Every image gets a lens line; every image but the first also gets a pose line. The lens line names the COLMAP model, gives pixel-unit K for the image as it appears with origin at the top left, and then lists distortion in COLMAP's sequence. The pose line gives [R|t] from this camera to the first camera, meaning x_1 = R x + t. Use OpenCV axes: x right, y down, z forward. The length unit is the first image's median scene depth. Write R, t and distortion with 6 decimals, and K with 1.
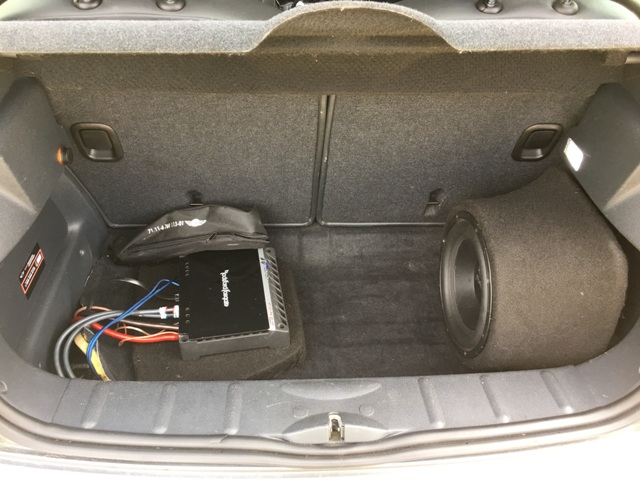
lens RADIAL K [[543.5, 0, 320.0], [0, 543.5, 240.0], [0, 0, 1]] dist [0.063770, -0.080152]
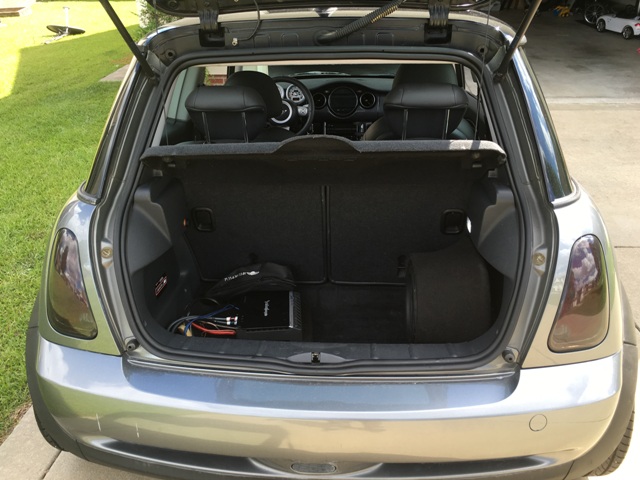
lens RADIAL K [[543.5, 0, 320.0], [0, 543.5, 240.0], [0, 0, 1]] dist [0.063770, -0.080152]
pose [[0.990169, 0.000188, -0.139874, 0.221529], [-0.044875, 0.947564, -0.316399, 0.416656], [0.132480, 0.319565, 0.938258, -0.599844]]
